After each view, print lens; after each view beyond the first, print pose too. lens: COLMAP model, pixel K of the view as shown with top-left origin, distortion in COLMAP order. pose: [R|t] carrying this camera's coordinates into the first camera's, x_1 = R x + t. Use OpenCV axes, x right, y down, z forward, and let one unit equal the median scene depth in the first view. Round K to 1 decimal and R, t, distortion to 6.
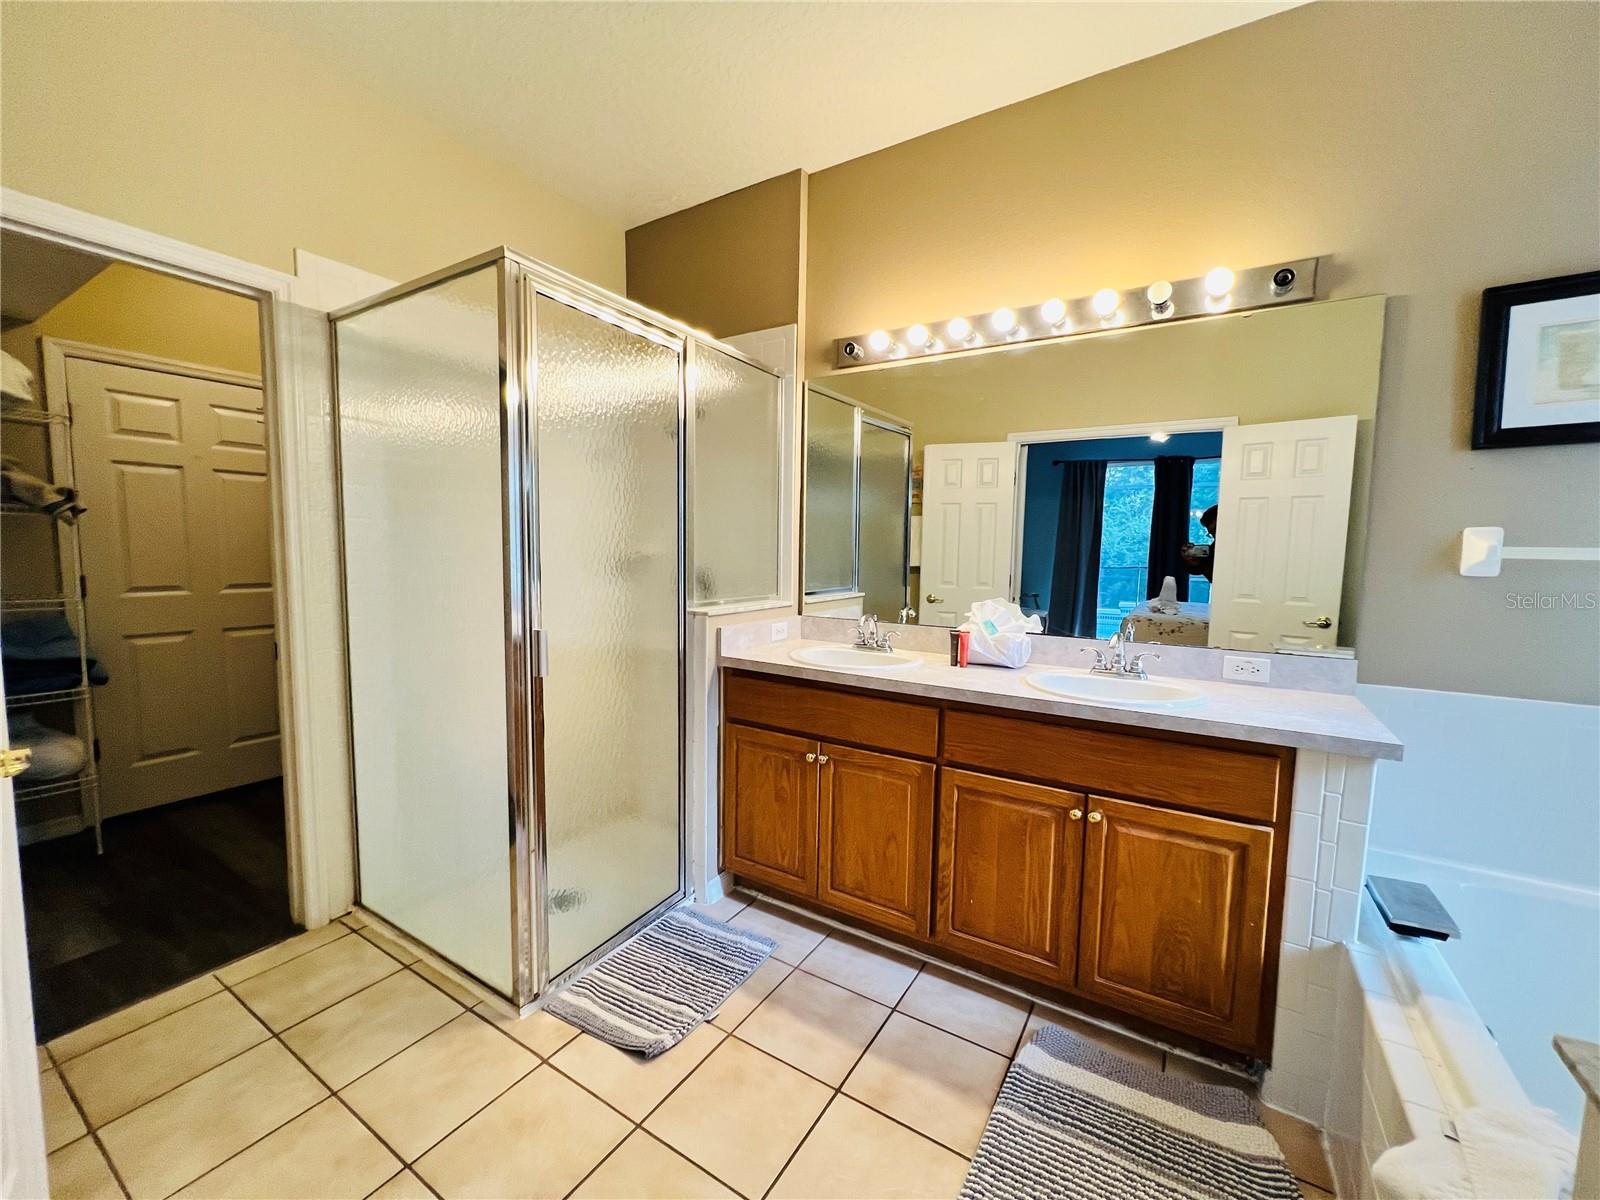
lens RADIAL K [[639.4, 0, 800.8], [0, 639.4, 601.3], [0, 0, 1]] dist [-0.004189, 0.001161]
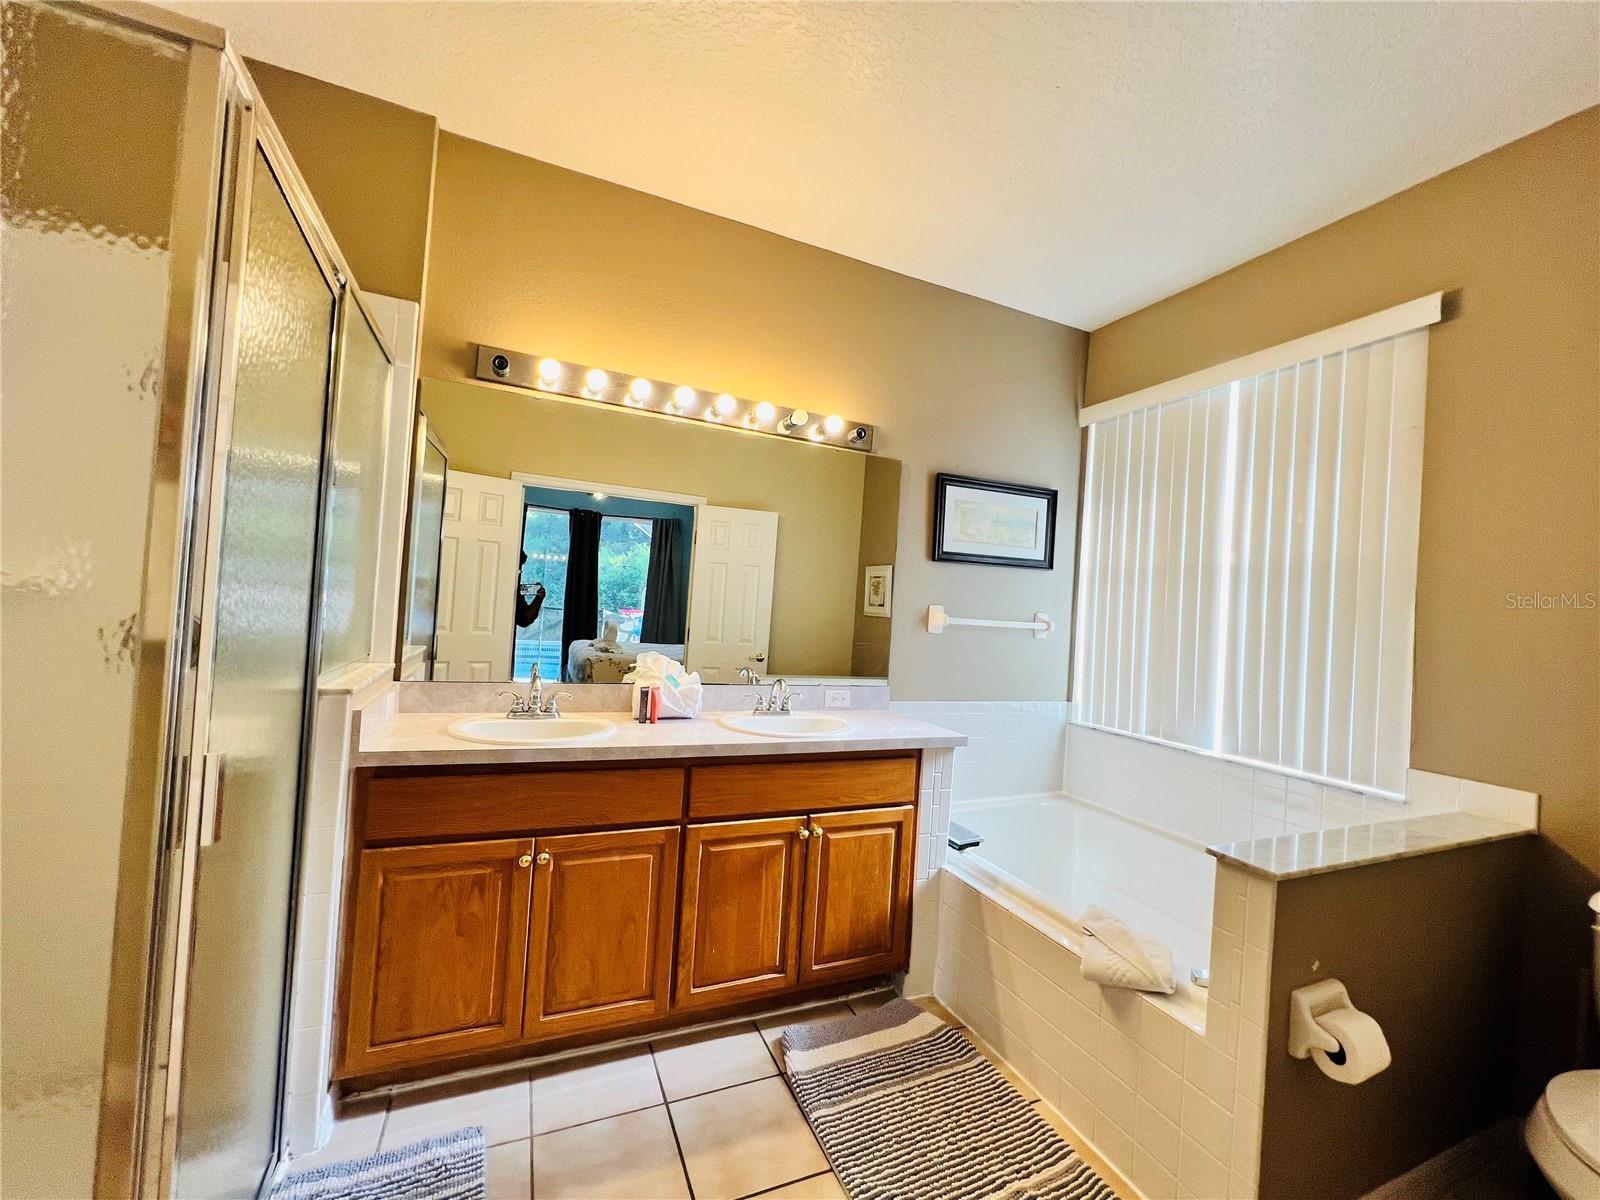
lens RADIAL K [[639.4, 0, 801.0], [0, 639.4, 599.0], [0, 0, 1]] dist [-0.004189, 0.001161]
pose [[0.564850, 0.033629, 0.824508, -0.537971], [0.014622, 0.998605, -0.050746, -0.045456], [-0.825064, 0.040720, 0.563570, 0.285106]]
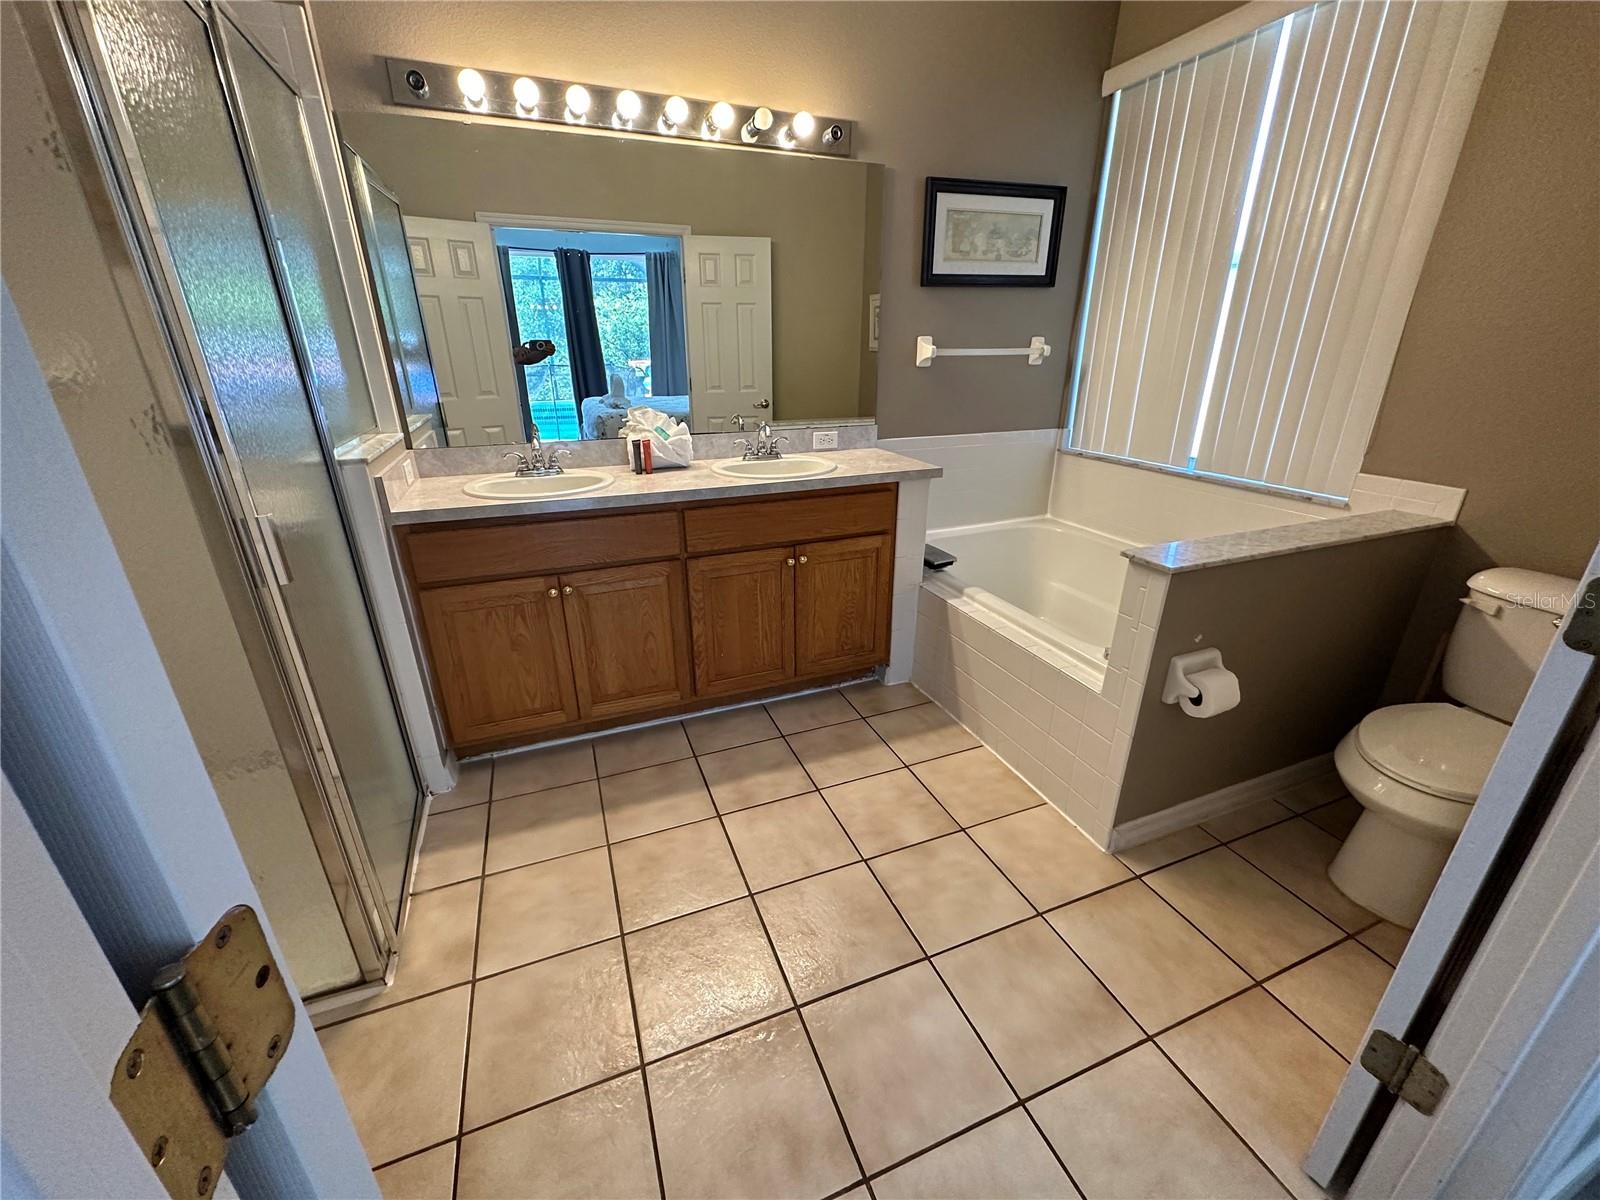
lens RADIAL K [[634.3, 0, 800.1], [0, 634.3, 595.4], [0, 0, 1]] dist [-0.000952, 0.000045]
pose [[0.595155, -0.310466, 0.741216, -0.552102], [0.080681, 0.940781, 0.329273, -0.045015], [-0.799551, -0.136167, 0.584959, 0.160083]]
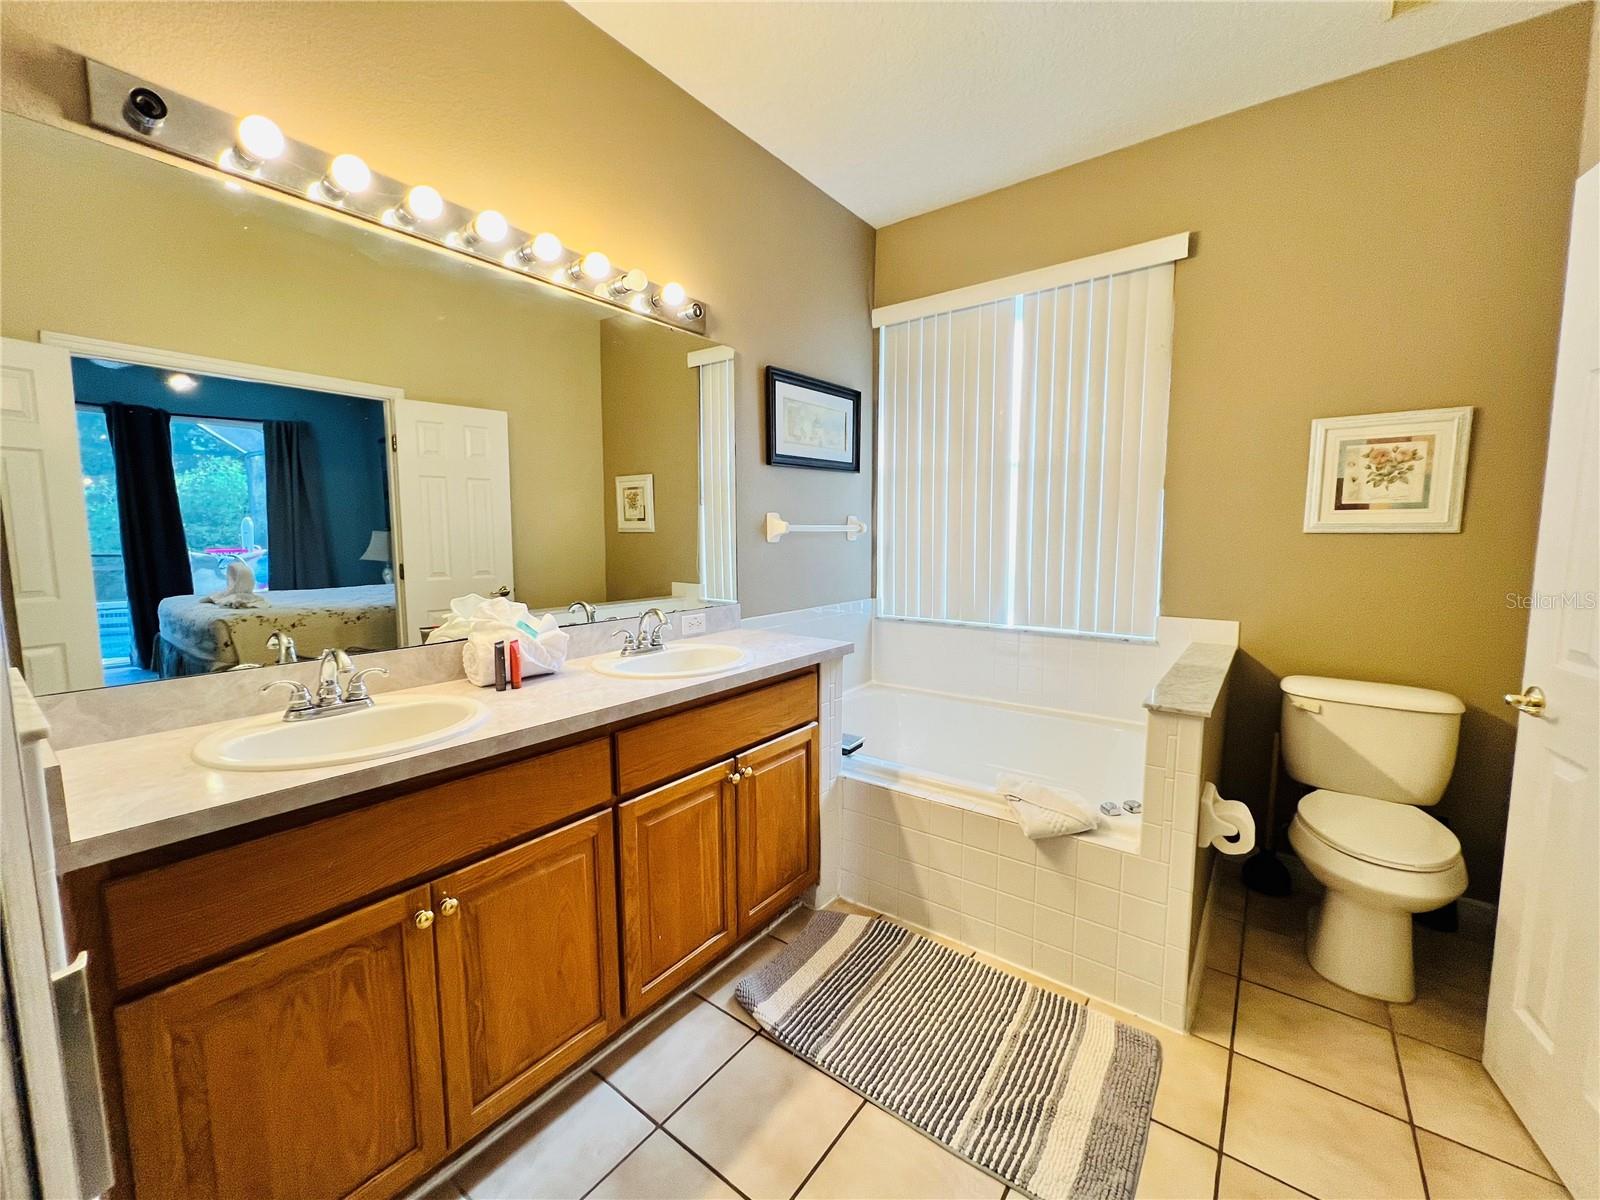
lens RADIAL K [[639.4, 0, 800.0], [0, 639.4, 599.2], [0, 0, 1]] dist [-0.004189, 0.001161]
pose [[0.091743, -0.118317, 0.988729, -0.531161], [0.088245, 0.989976, 0.110278, -0.064339], [-0.991865, 0.077133, 0.101265, 0.706793]]
